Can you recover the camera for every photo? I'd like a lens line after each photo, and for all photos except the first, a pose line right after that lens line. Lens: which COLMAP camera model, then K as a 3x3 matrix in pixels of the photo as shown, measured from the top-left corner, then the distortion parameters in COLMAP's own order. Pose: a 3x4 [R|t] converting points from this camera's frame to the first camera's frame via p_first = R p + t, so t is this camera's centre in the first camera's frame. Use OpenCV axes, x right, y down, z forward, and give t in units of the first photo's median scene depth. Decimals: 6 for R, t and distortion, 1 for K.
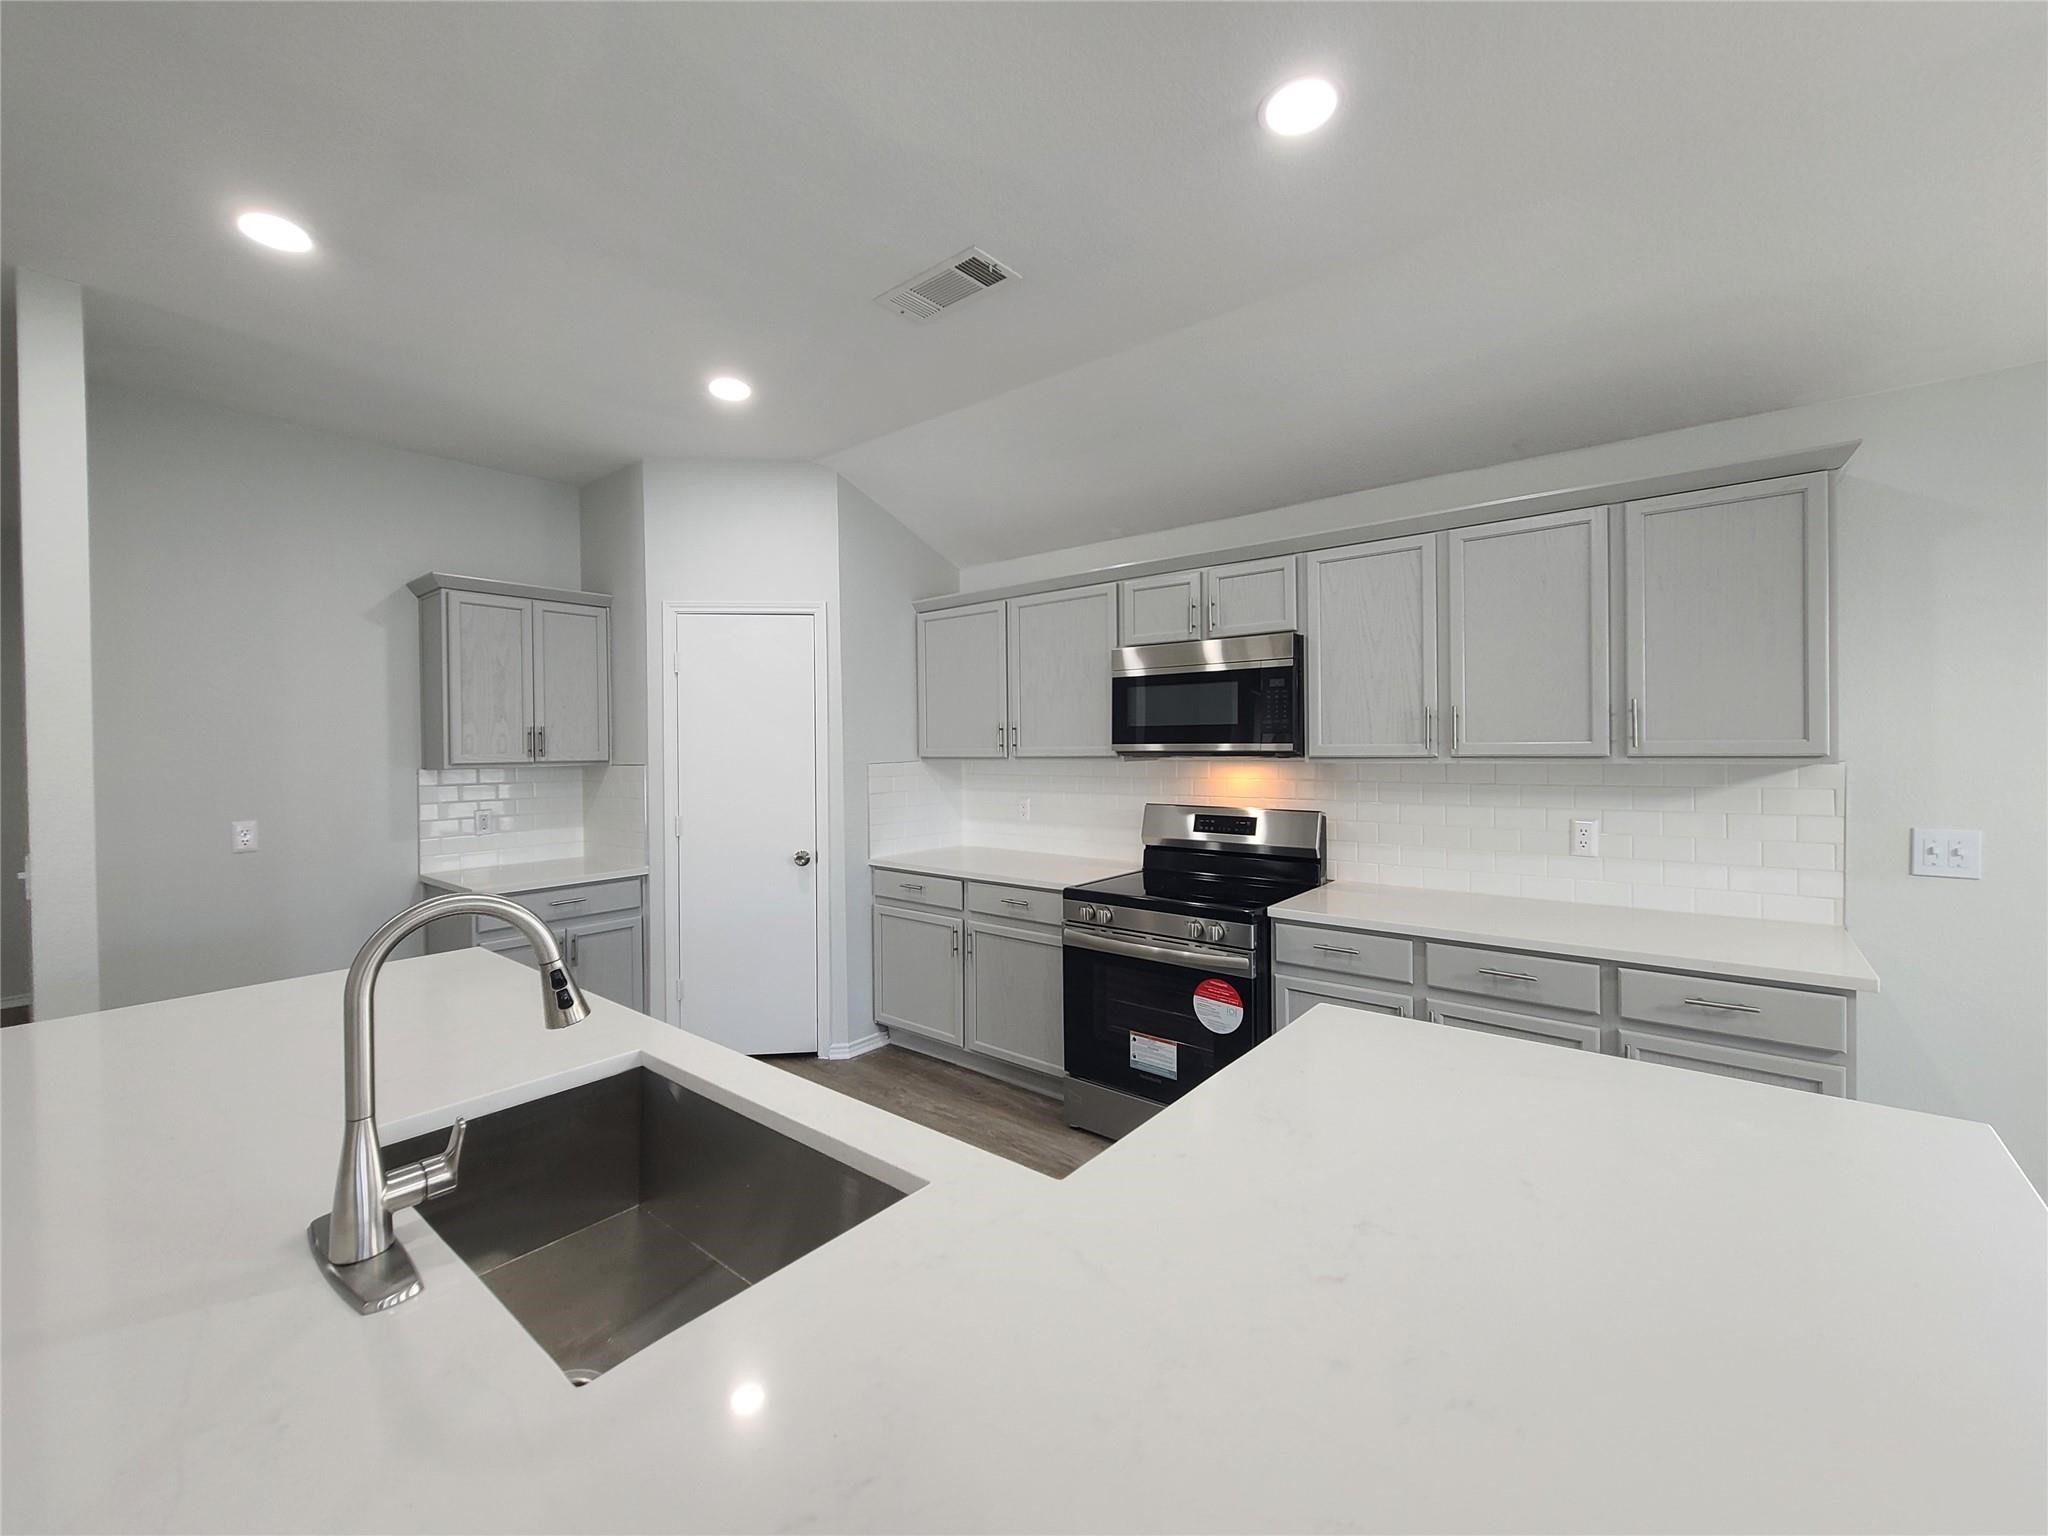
lens RADIAL K [[838.9, 0, 1021.7], [0, 838.9, 749.3], [0, 0, 1]] dist [0.000377, -0.000469]
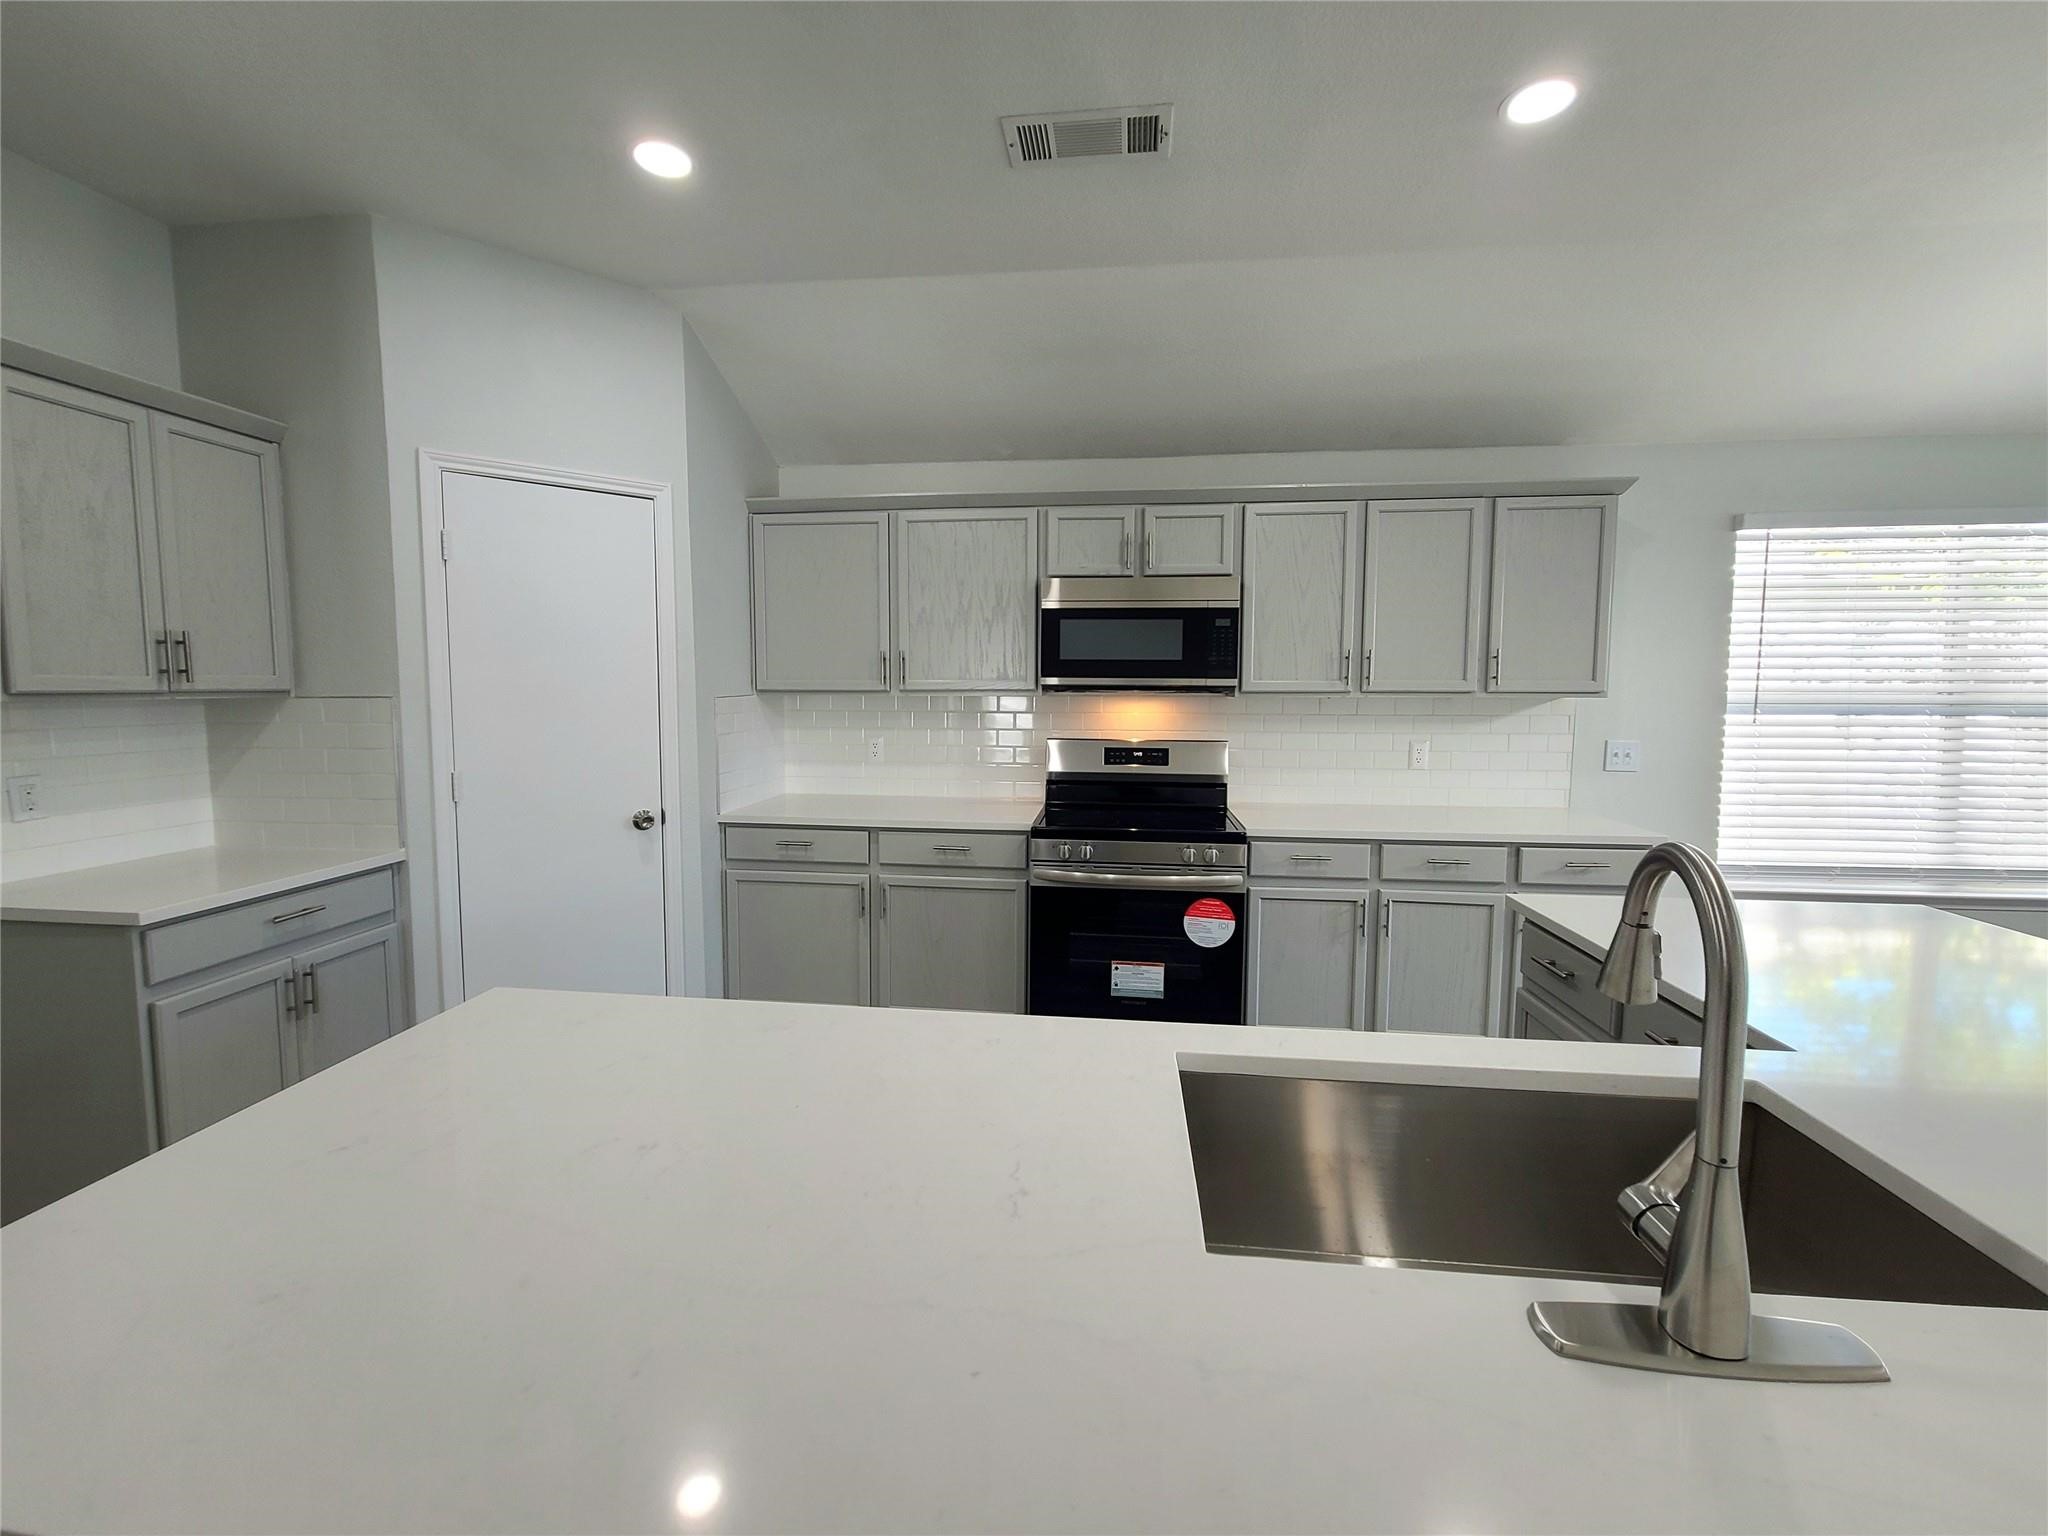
lens RADIAL K [[838.9, 0, 1021.7], [0, 838.9, 749.3], [0, 0, 1]] dist [0.000377, -0.000469]
pose [[0.839424, -0.028779, 0.542714, -0.439430], [-0.009342, 0.997685, 0.067355, 0.011469], [-0.543396, -0.061609, 0.837213, 0.196851]]
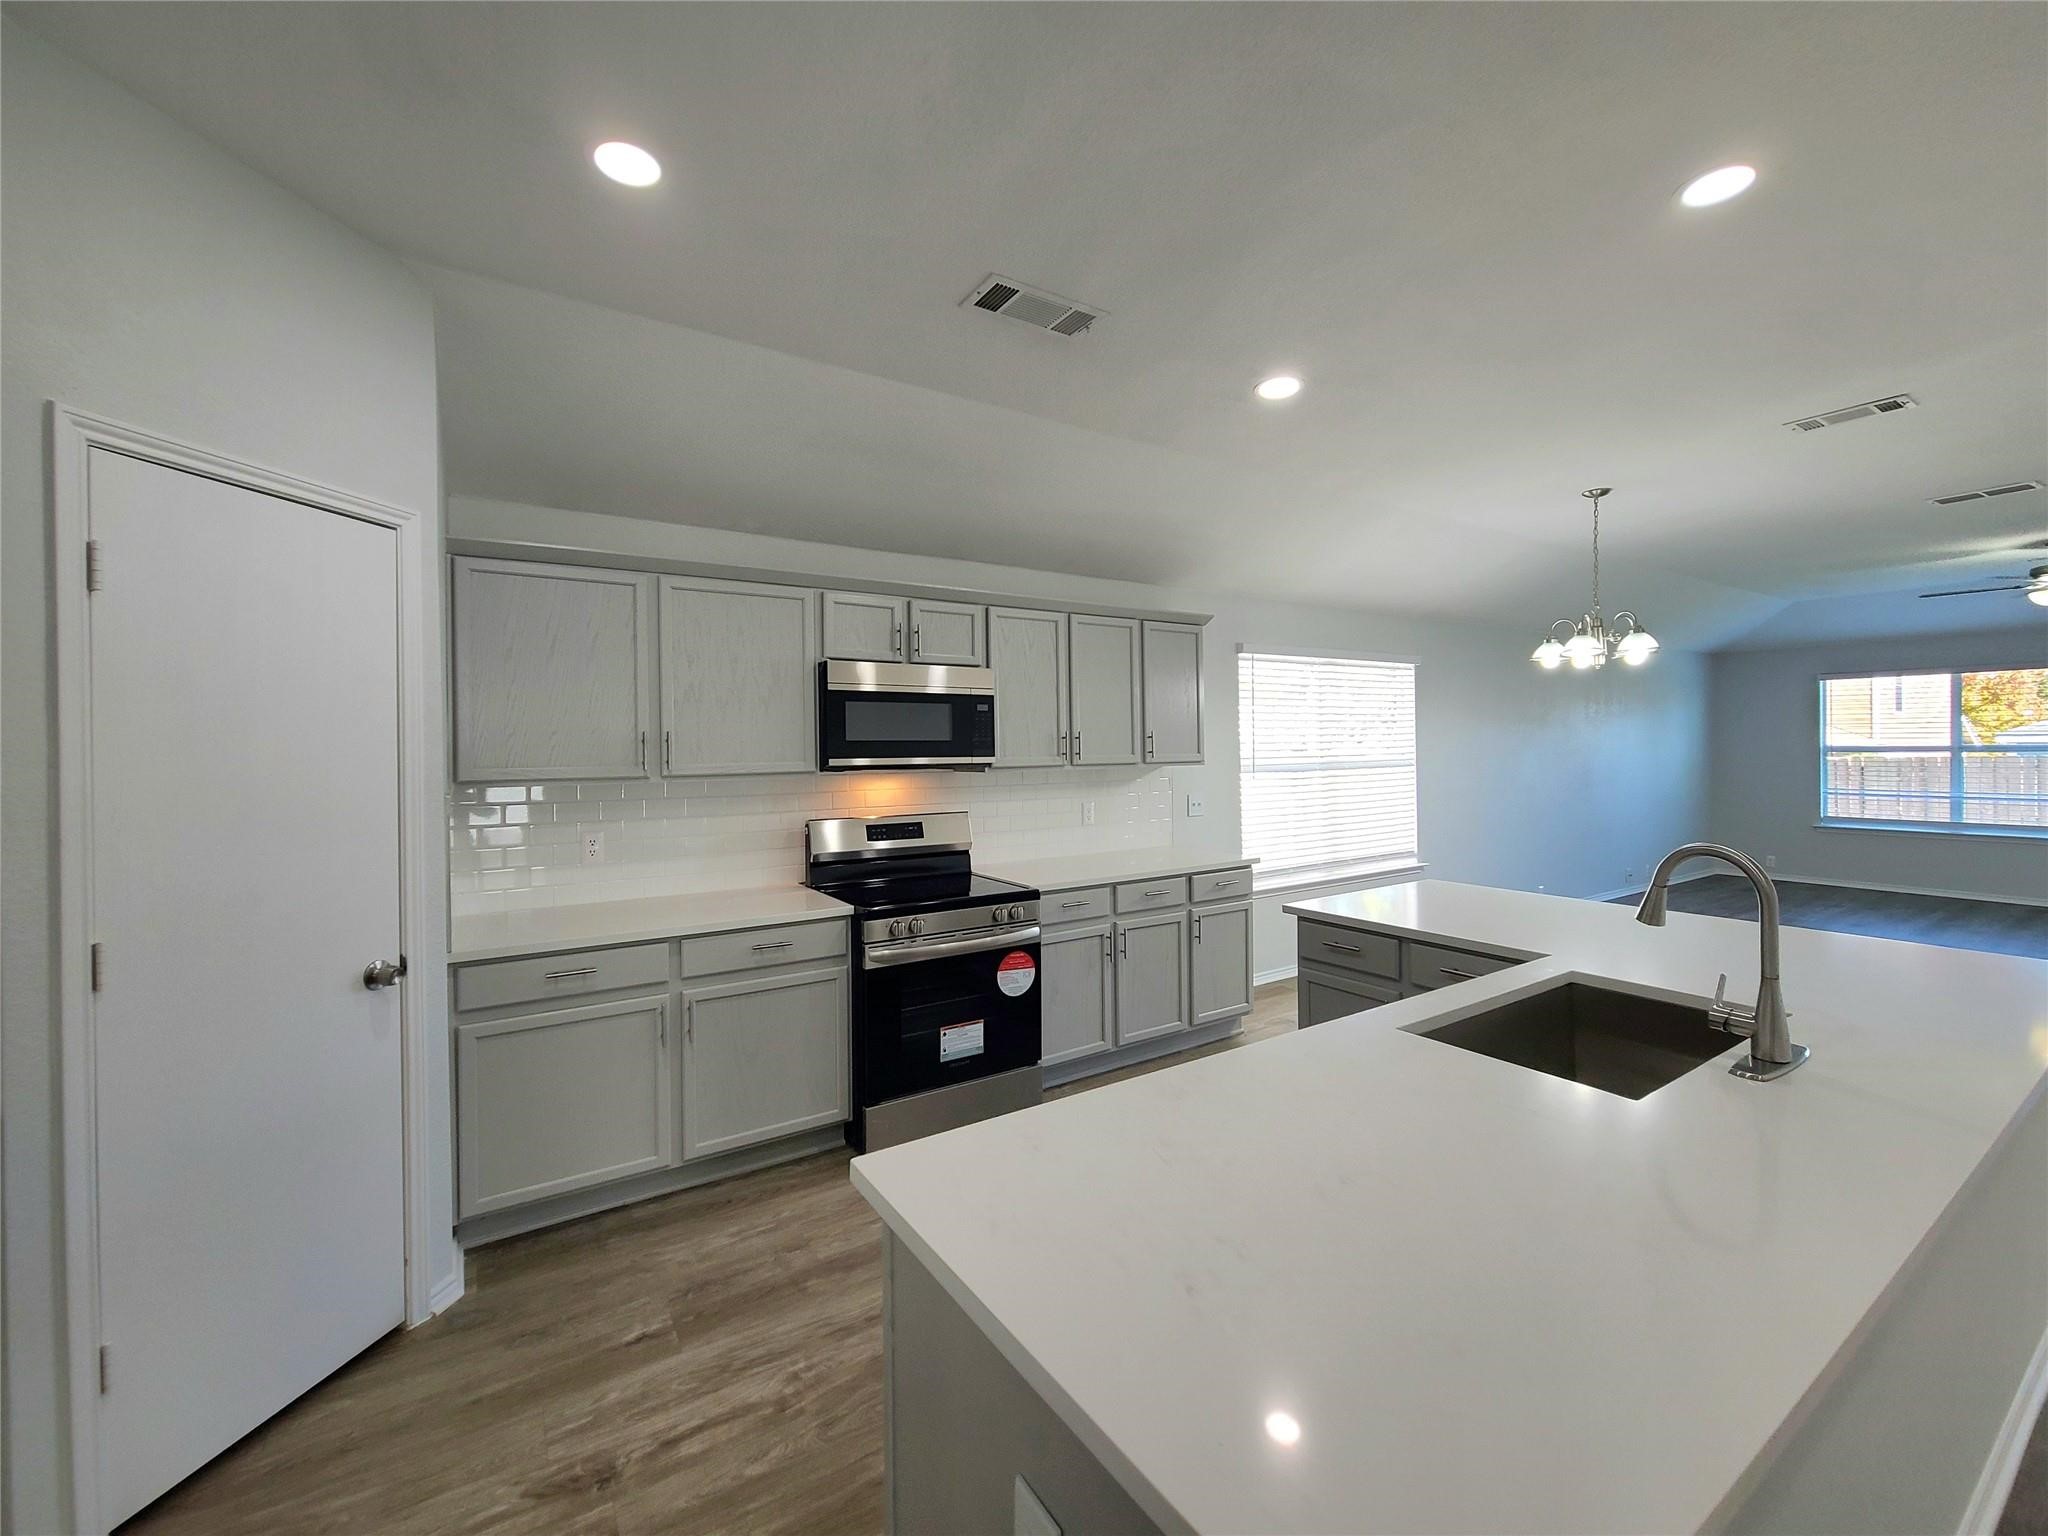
lens RADIAL K [[838.9, 0, 1021.7], [0, 838.9, 749.3], [0, 0, 1]] dist [0.000377, -0.000469]
pose [[0.298814, 0.006384, 0.954290, -0.742995], [0.014146, 0.999838, -0.011118, -0.003306], [-0.954207, 0.016822, 0.298675, 0.504099]]
